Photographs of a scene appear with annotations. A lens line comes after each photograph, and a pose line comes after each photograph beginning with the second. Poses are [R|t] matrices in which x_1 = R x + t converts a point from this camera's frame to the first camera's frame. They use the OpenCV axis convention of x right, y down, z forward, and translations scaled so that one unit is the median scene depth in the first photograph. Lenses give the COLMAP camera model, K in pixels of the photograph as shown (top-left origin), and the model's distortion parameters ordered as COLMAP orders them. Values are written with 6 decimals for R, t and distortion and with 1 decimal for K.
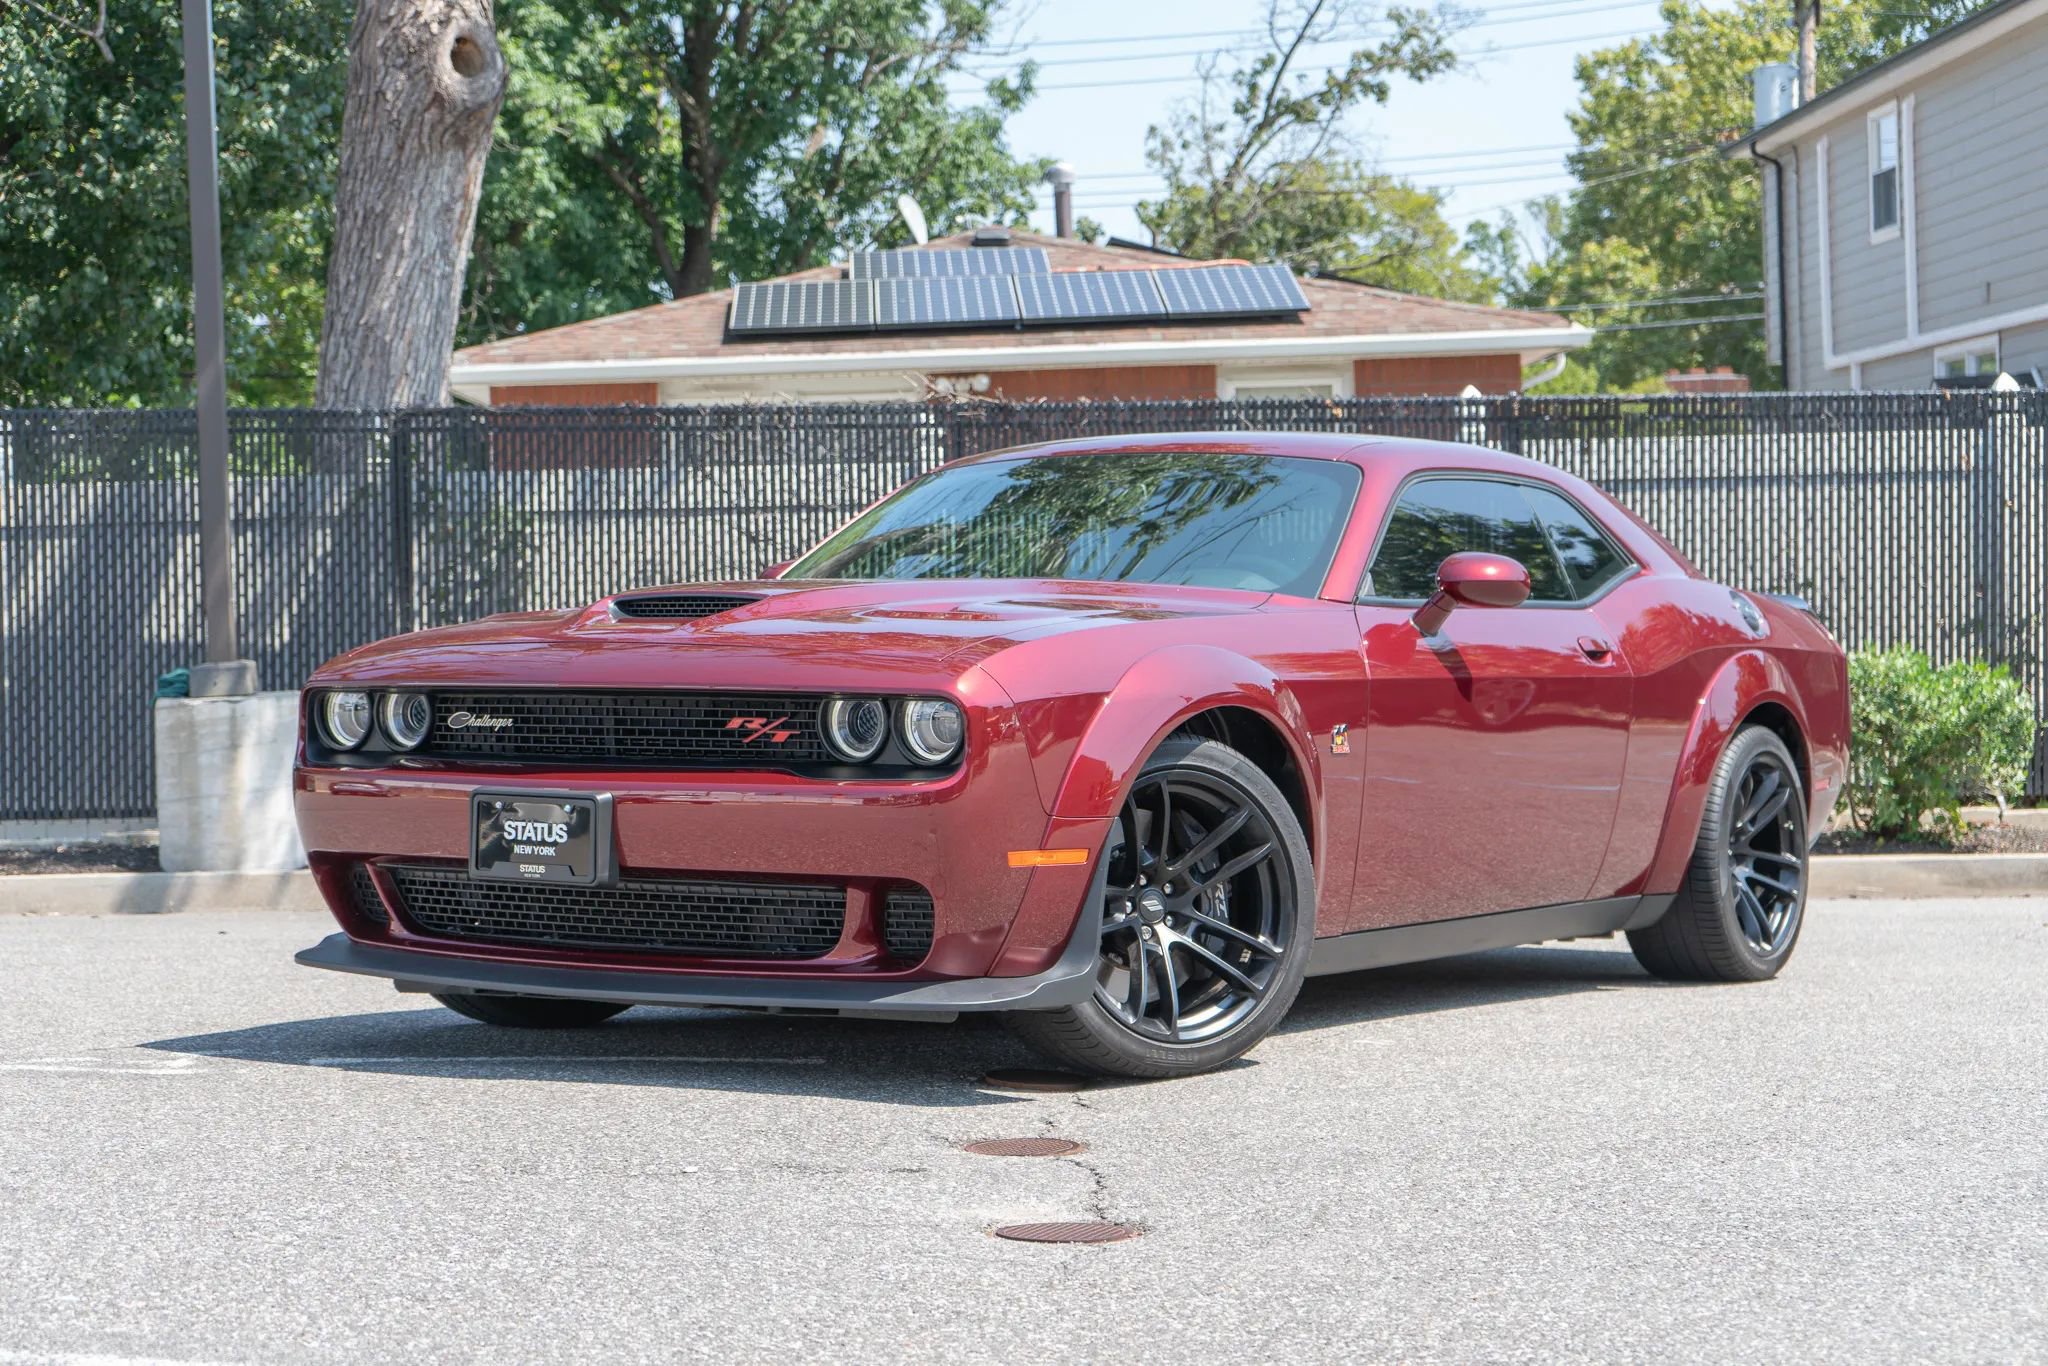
lens RADIAL K [[3663.6, 0, 1024.0], [0, 3663.6, 683.0], [0, 0, 1]] dist [0.051900, -0.002065]
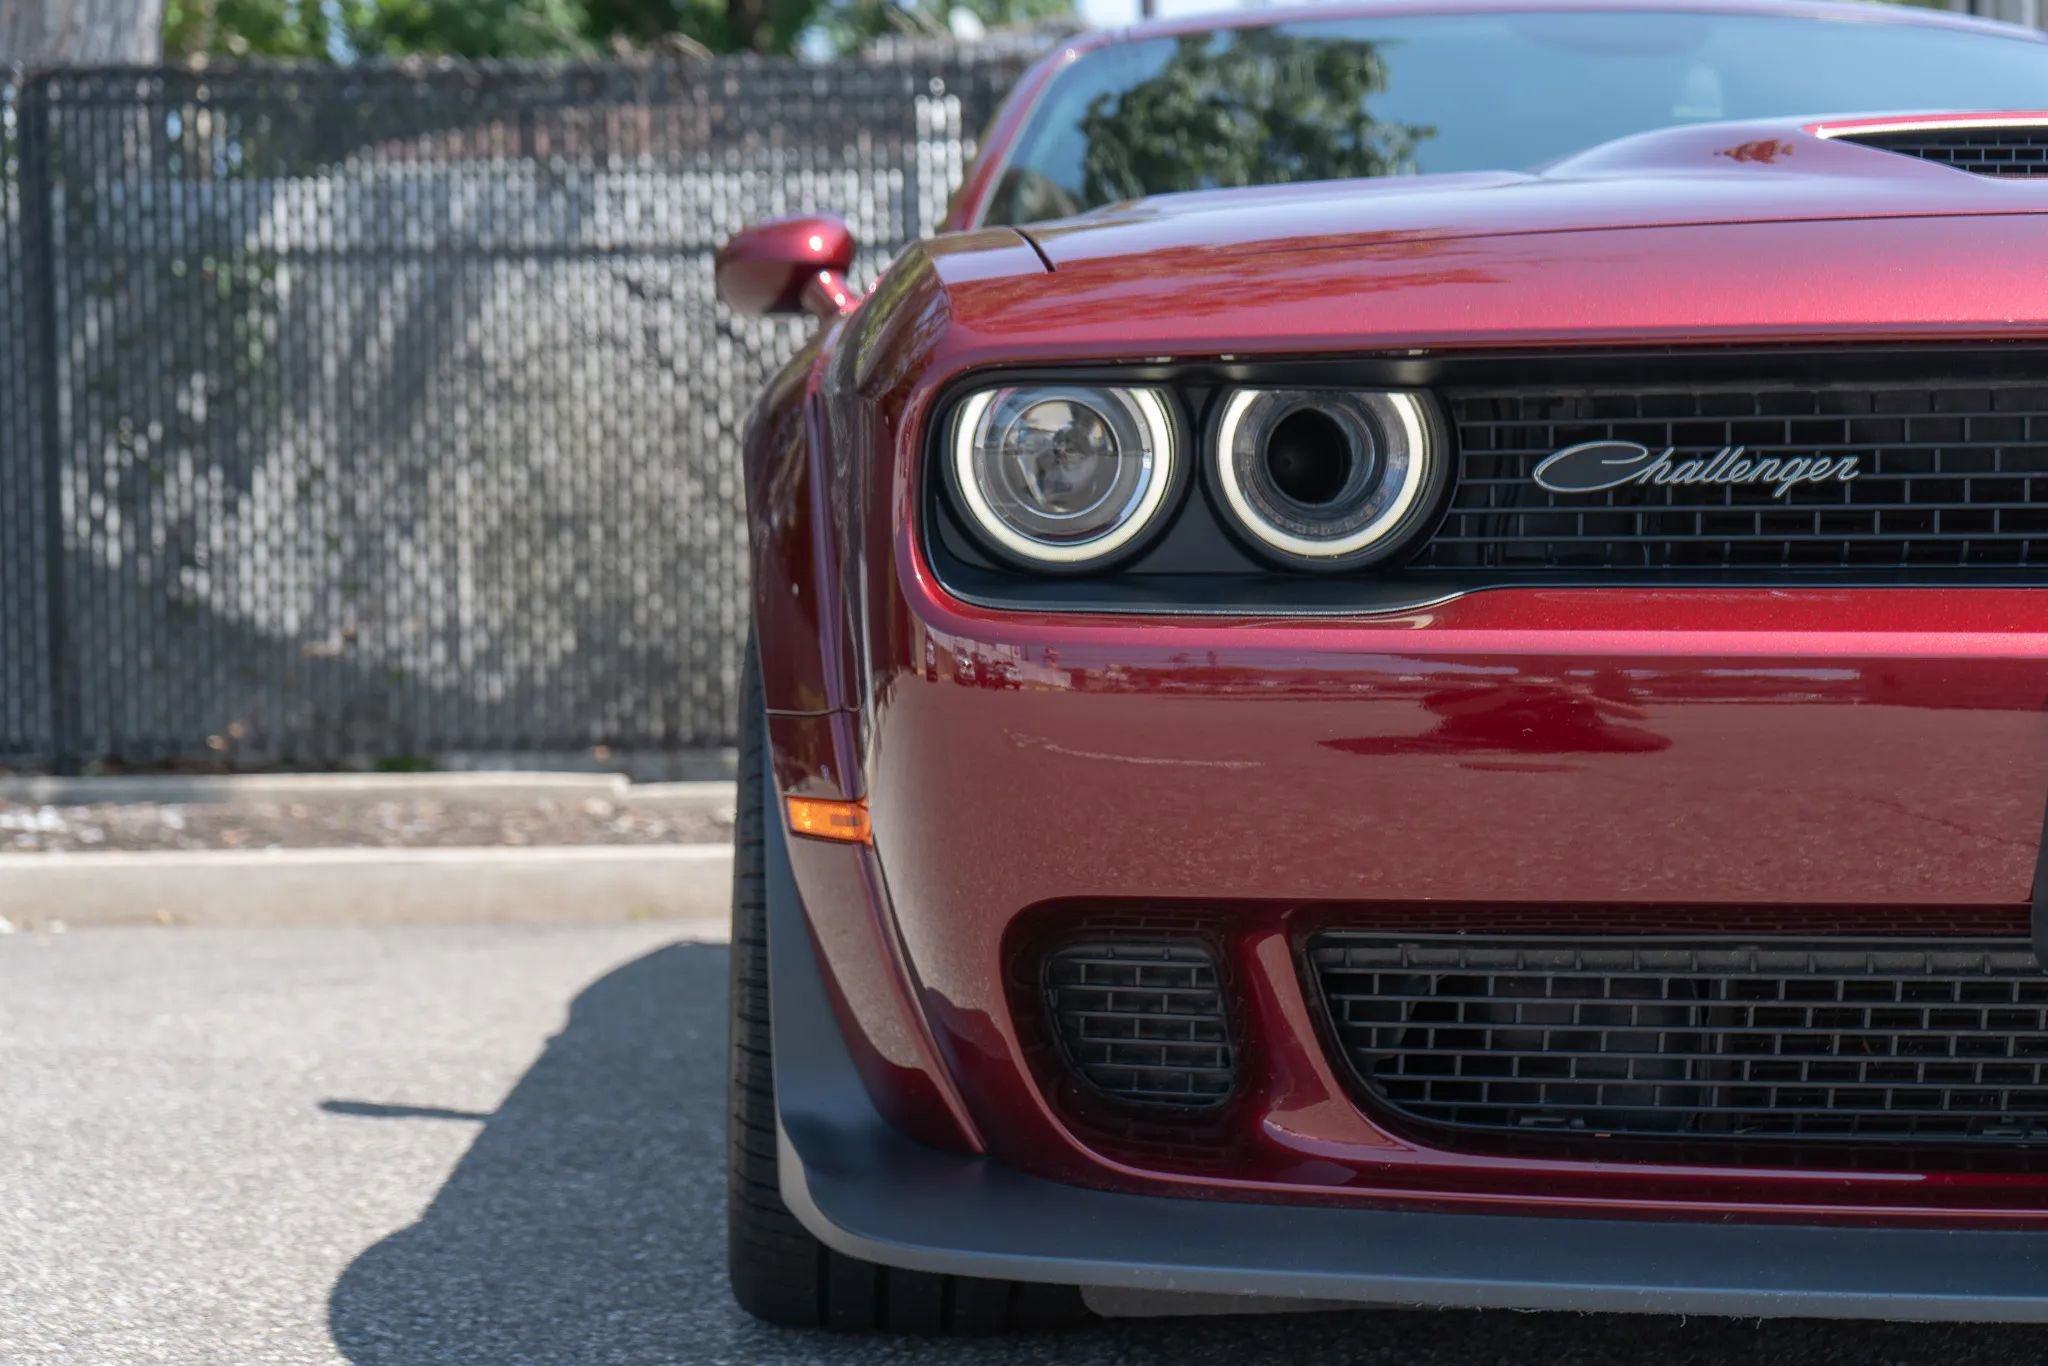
lens RADIAL K [[3561.3, 0, 1026.7], [0, 3561.3, 689.9], [0, 0, 1]] dist [0.072772, 0.044486]
pose [[0.999600, -0.000529, -0.028271, 0.001758], [0.001229, 0.999693, 0.024752, 0.003594], [0.028249, -0.024777, 0.999294, 0.140758]]
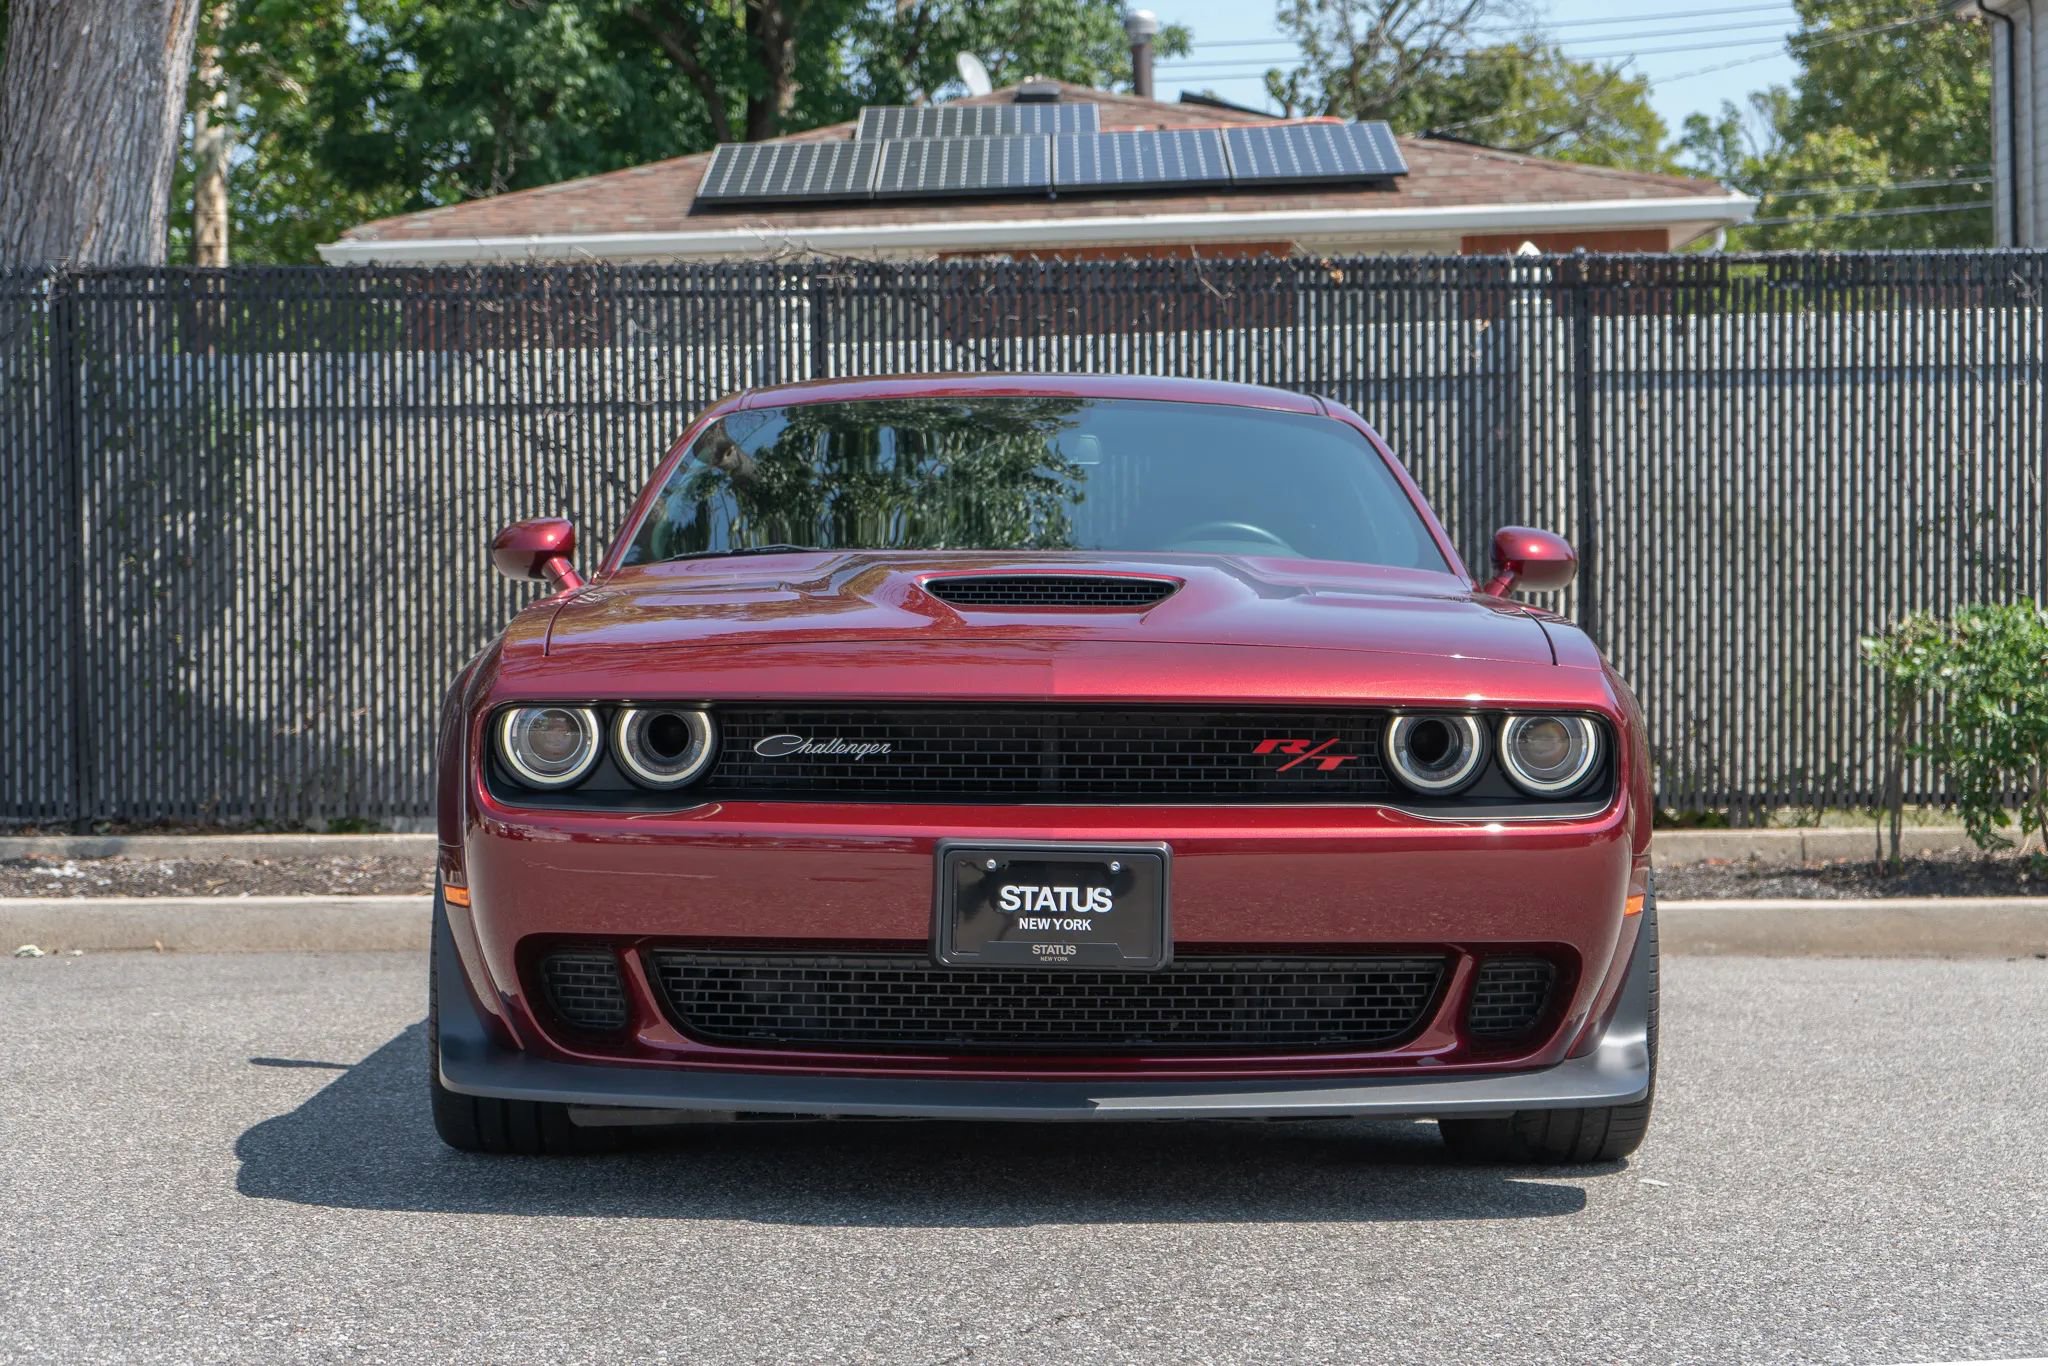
lens RADIAL K [[3900.9, 0, 1027.2], [0, 3900.9, 643.8], [0, 0, 1]] dist [0.031311, 0.184714]
pose [[0.998801, 0.005846, -0.048612, 0.020538], [-0.005490, 0.999957, 0.007467, -0.002004], [0.048654, -0.007191, 0.998790, 0.073105]]
